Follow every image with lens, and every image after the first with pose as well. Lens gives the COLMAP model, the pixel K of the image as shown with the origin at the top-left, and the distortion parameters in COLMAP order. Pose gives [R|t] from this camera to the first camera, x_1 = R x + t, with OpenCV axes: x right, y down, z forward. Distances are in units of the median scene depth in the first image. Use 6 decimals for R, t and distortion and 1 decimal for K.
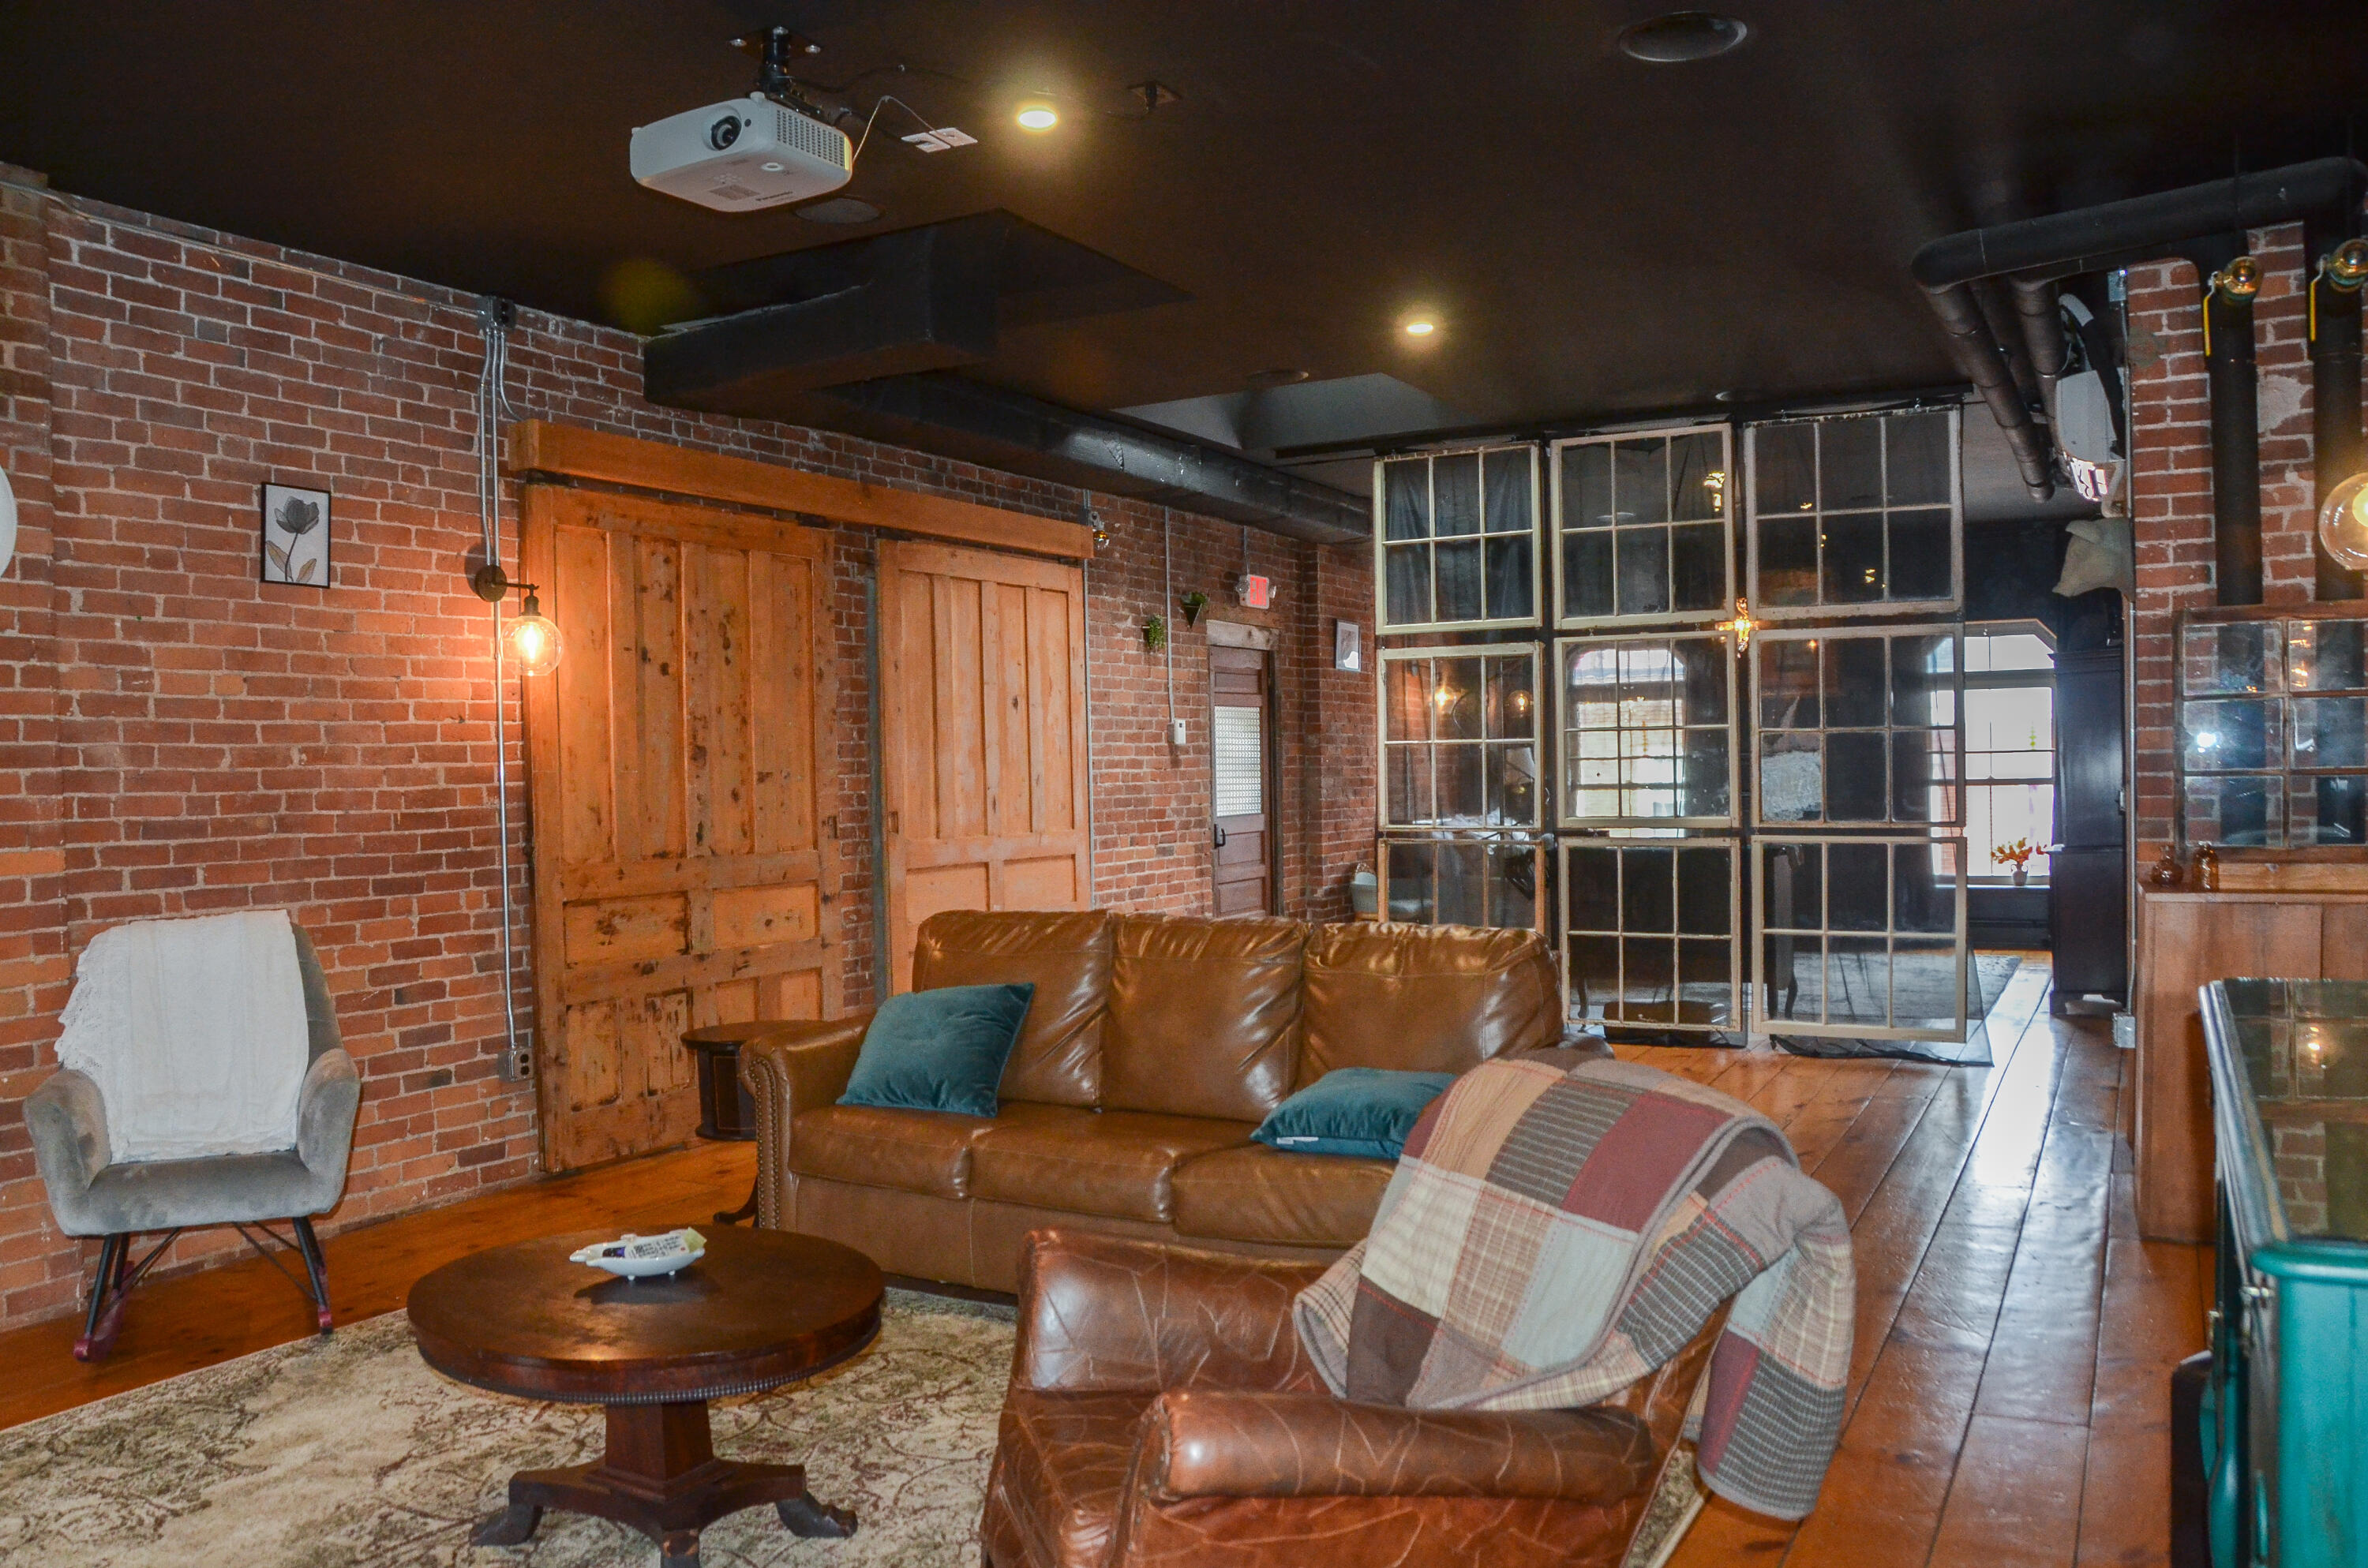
lens RADIAL K [[1837.0, 0, 1170.5], [0, 1837.0, 805.6], [0, 0, 1]] dist [-0.170190, 0.132978]
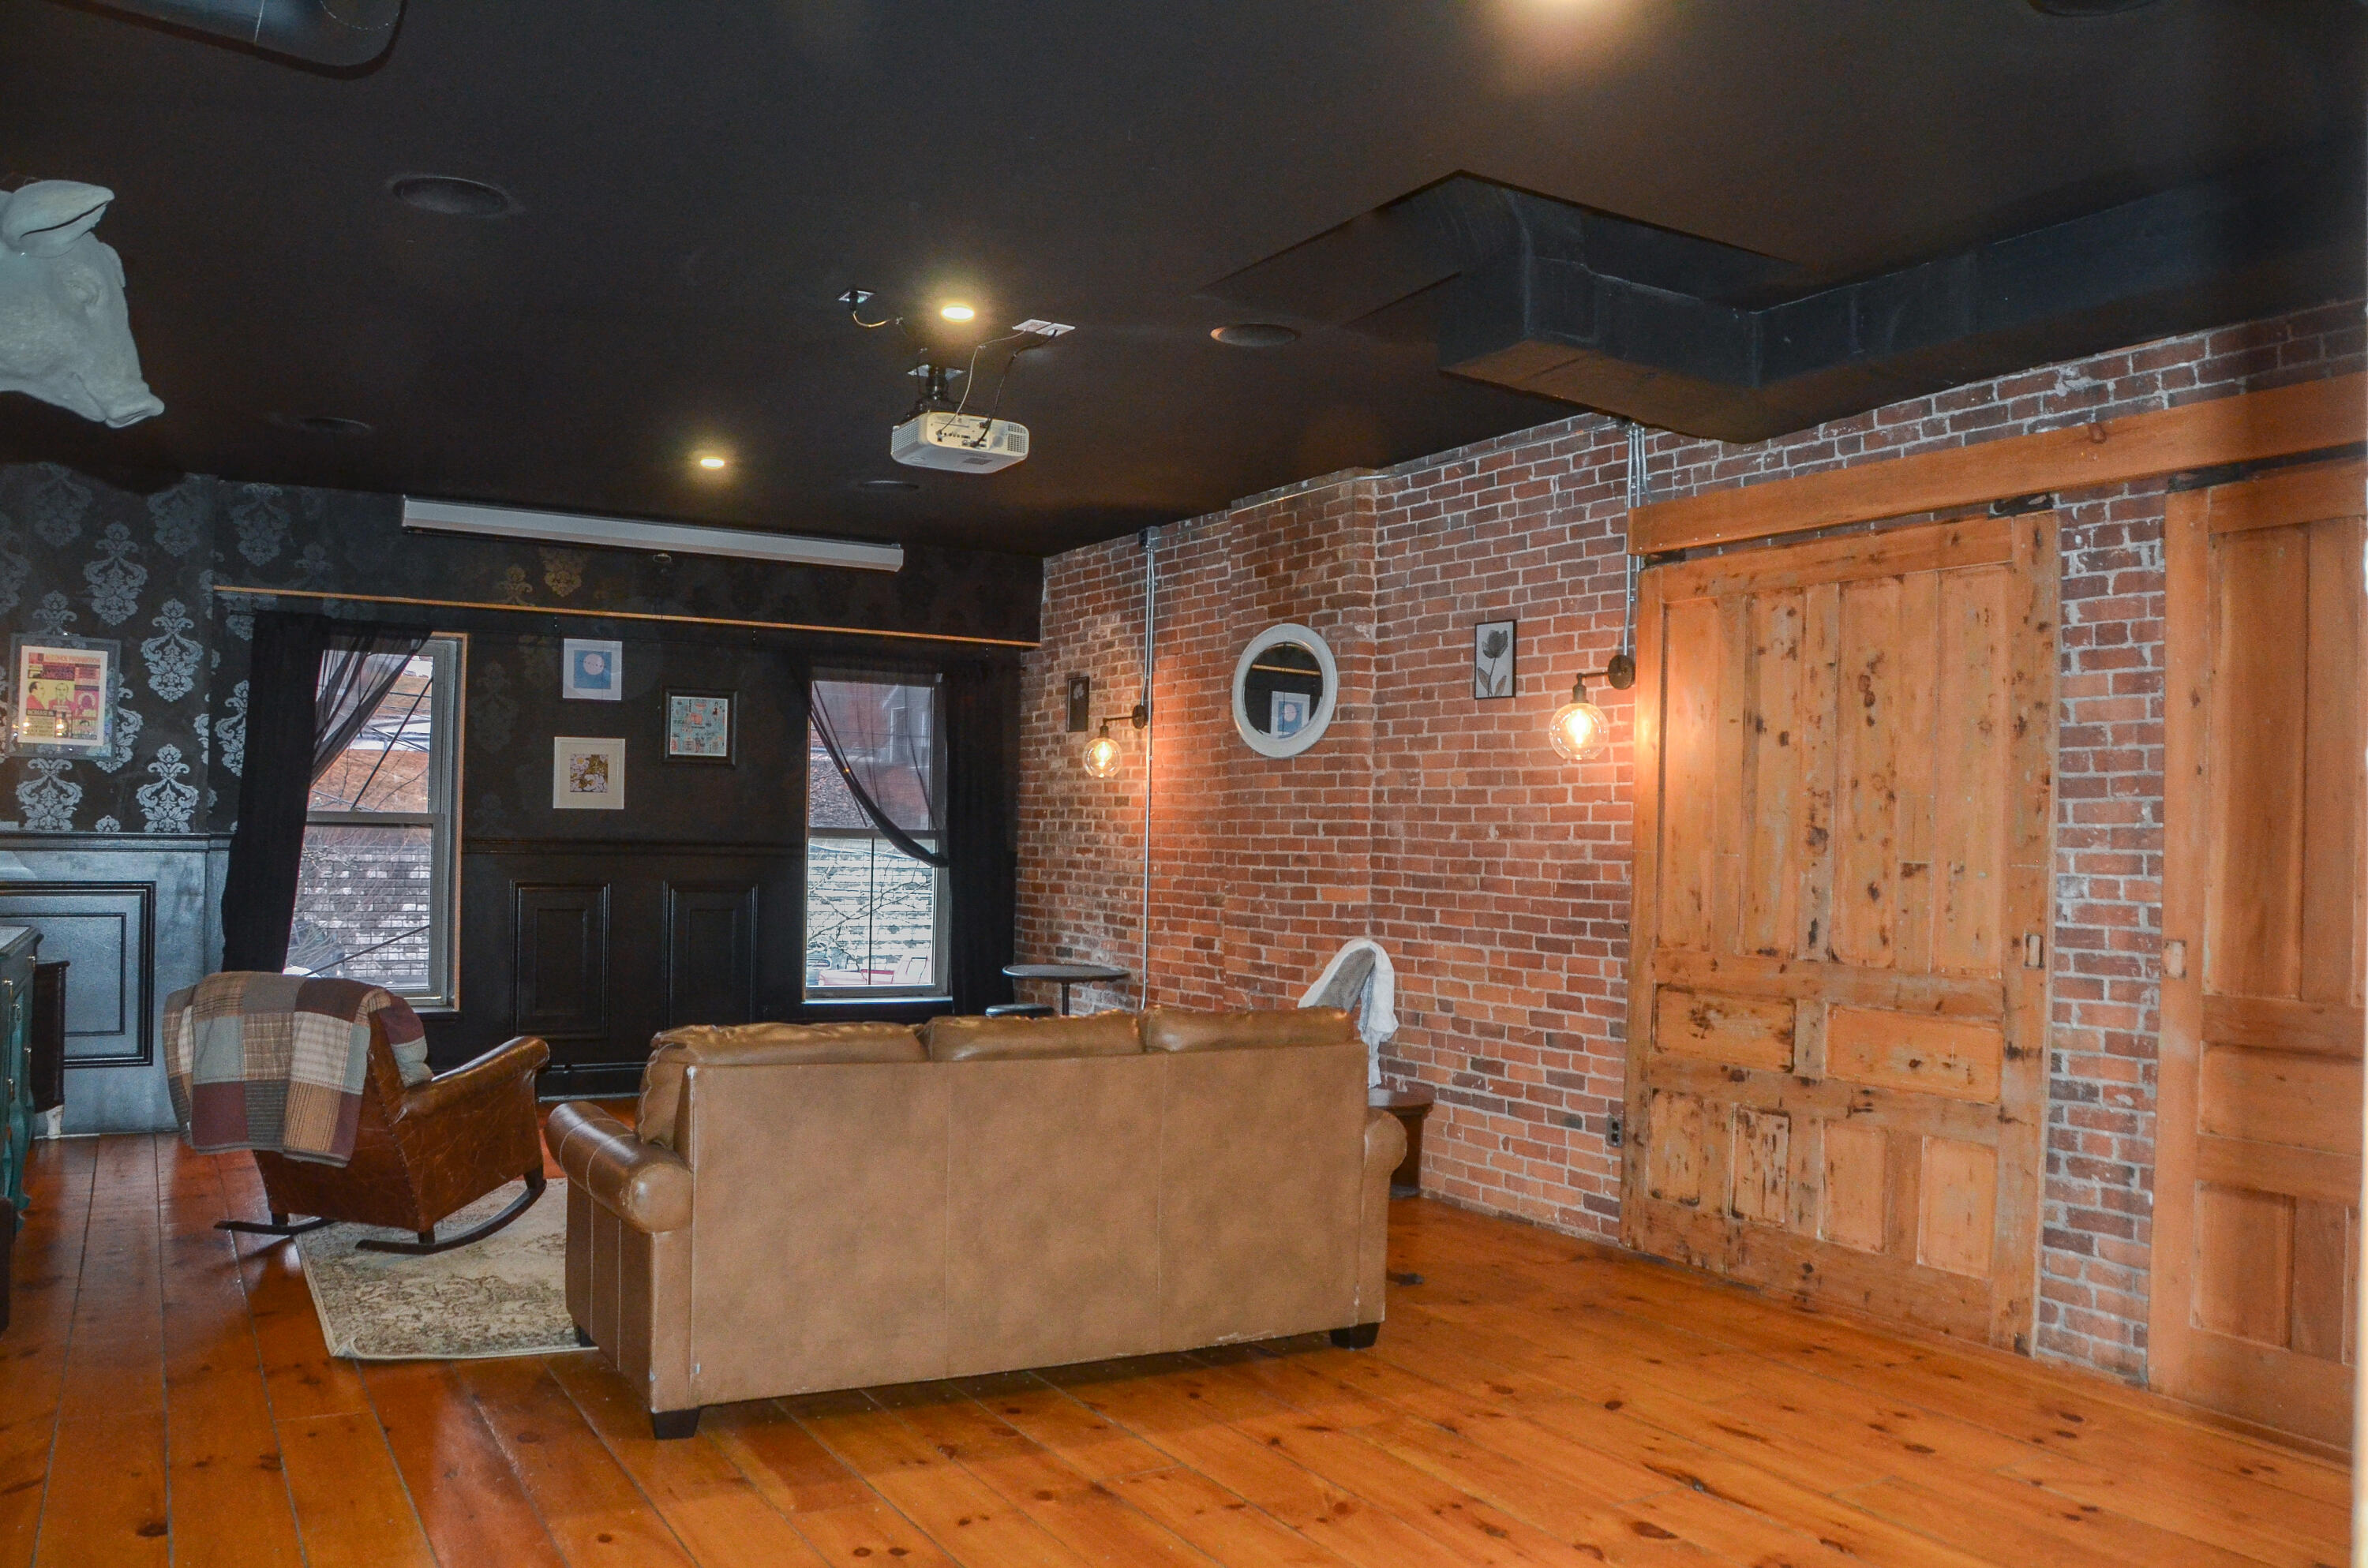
lens RADIAL K [[1837.0, 0, 1170.5], [0, 1837.0, 805.6], [0, 0, 1]] dist [-0.170190, 0.132978]
pose [[-0.515976, -0.004025, -0.856594, 0.672908], [-0.028722, 0.999508, 0.012604, -0.050542], [0.856122, 0.031106, -0.515837, 1.317346]]
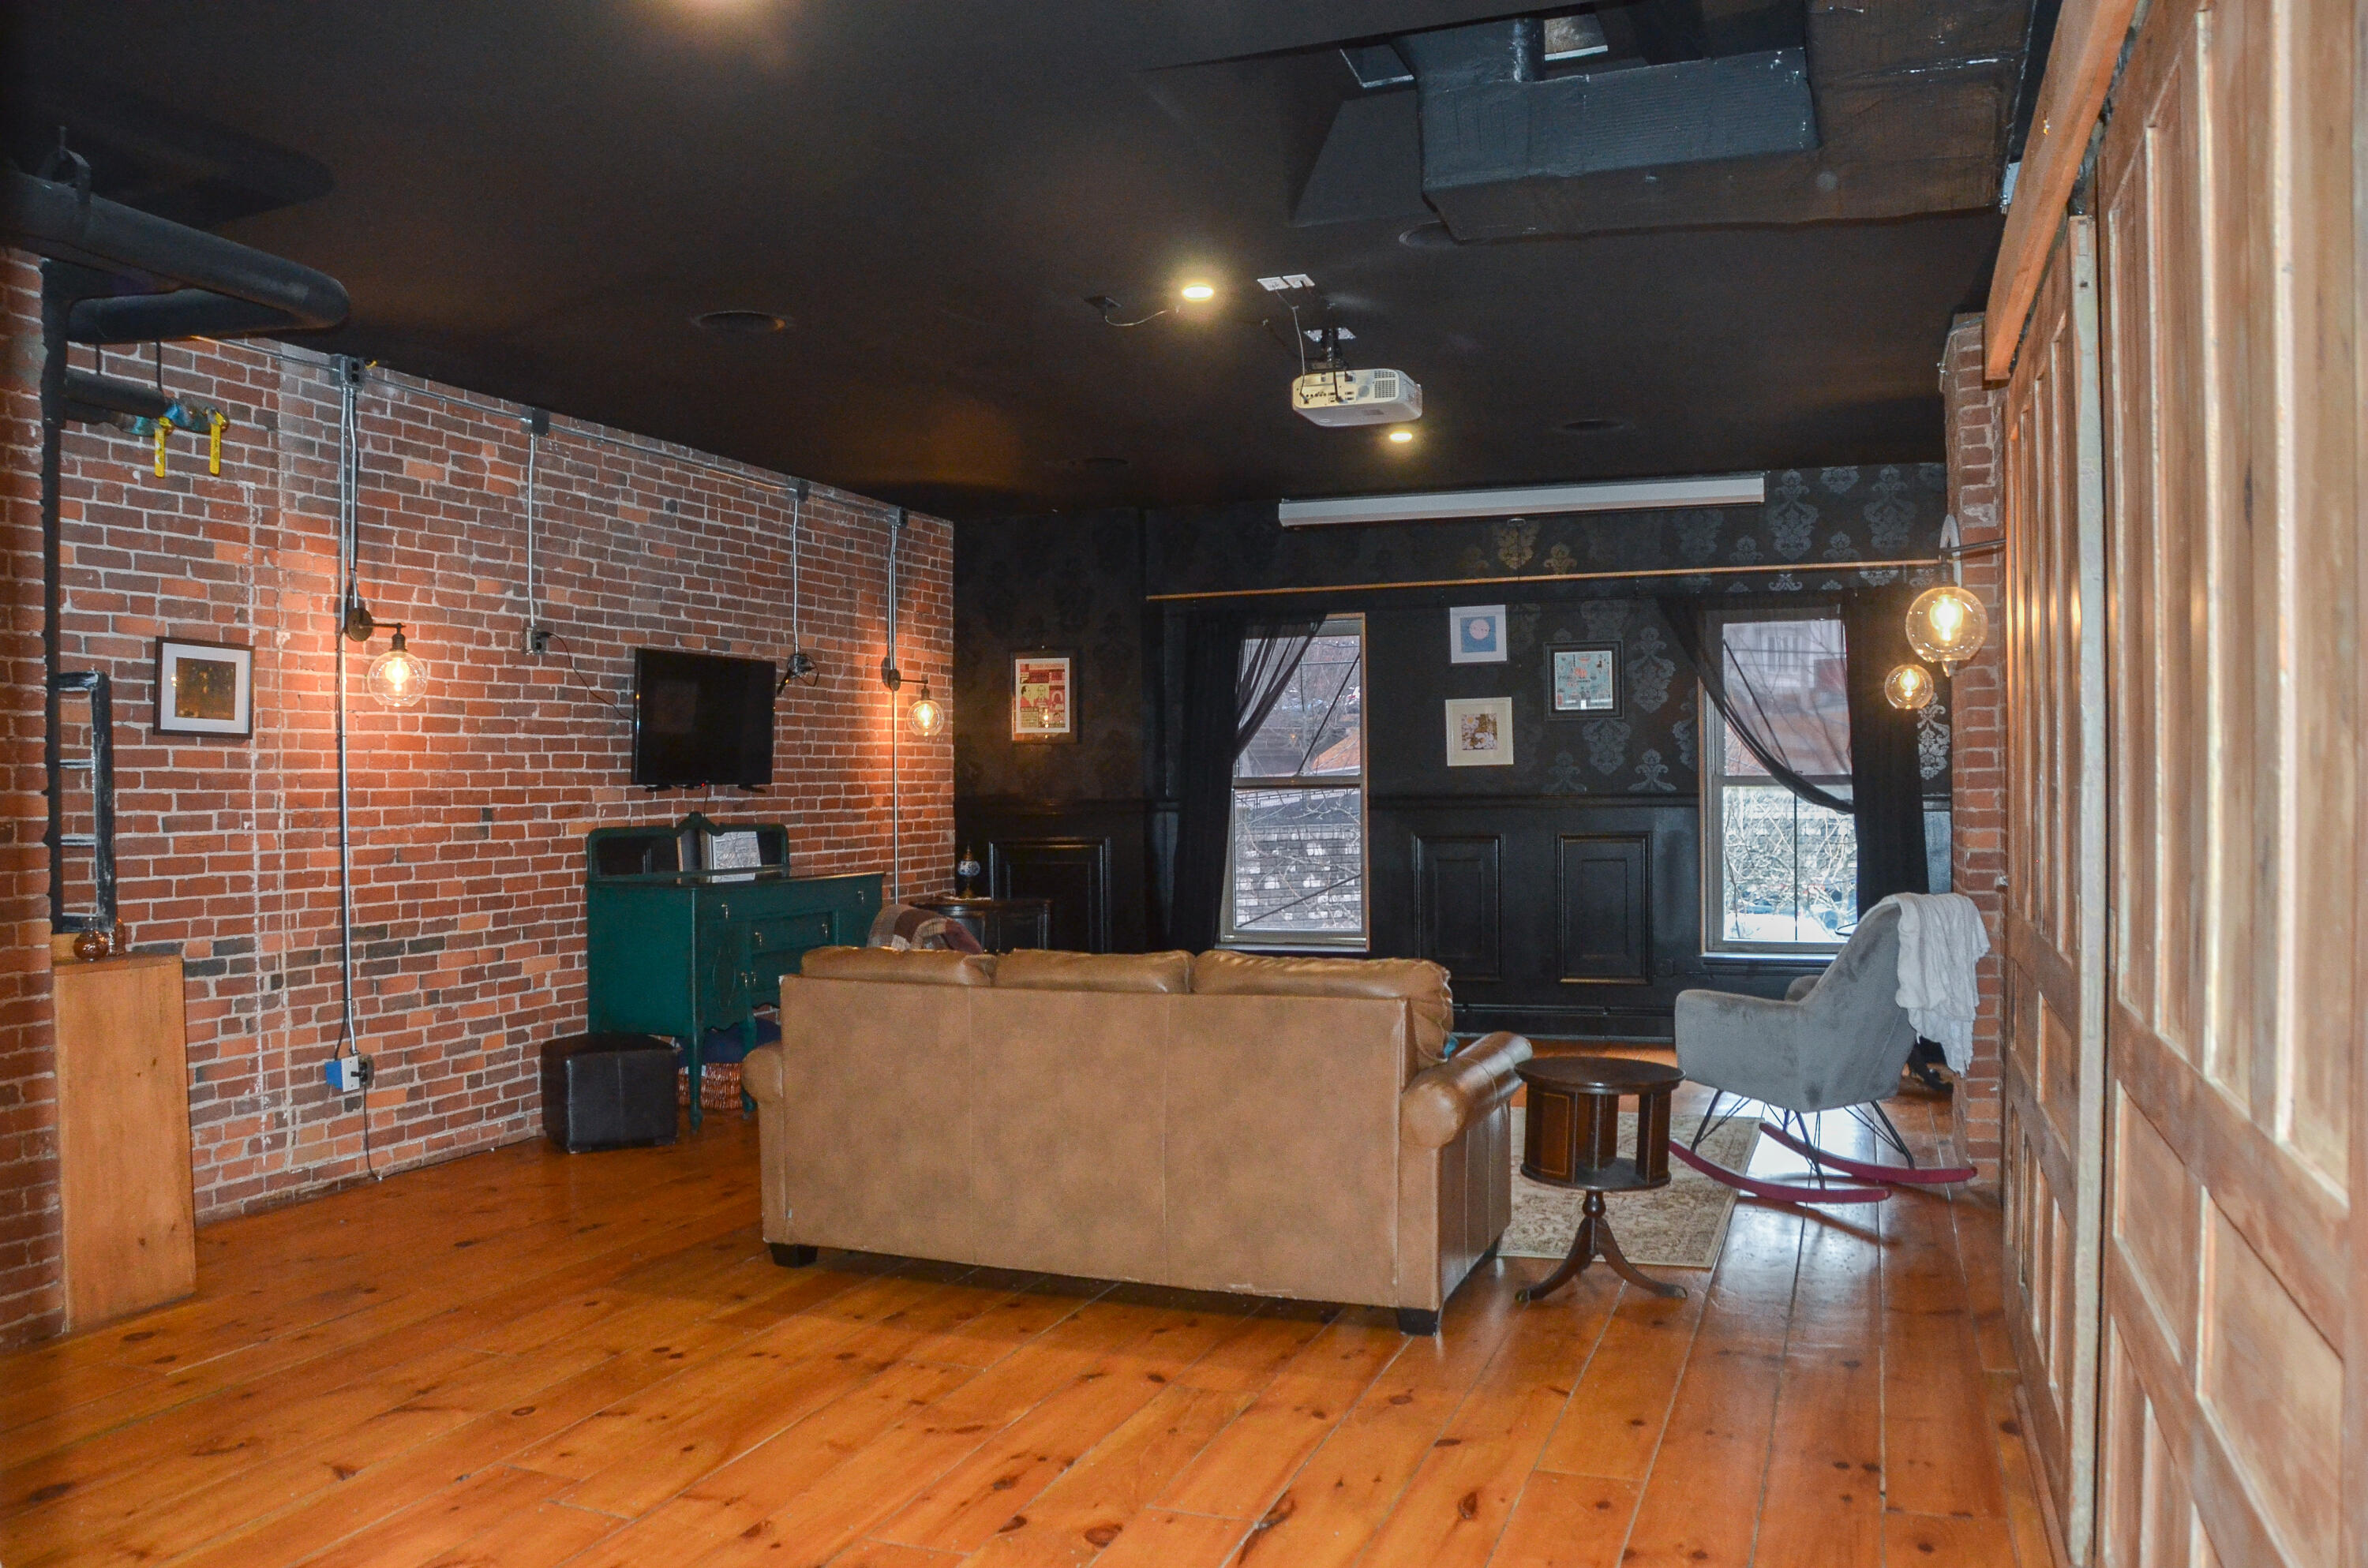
lens RADIAL K [[1837.0, 0, 1170.5], [0, 1837.0, 805.6], [0, 0, 1]] dist [-0.170190, 0.132978]
pose [[-0.990162, 0.034604, -0.135582, 0.100109], [0.029982, 0.998902, 0.035986, -0.045724], [0.136678, 0.031567, -0.990112, 1.710346]]
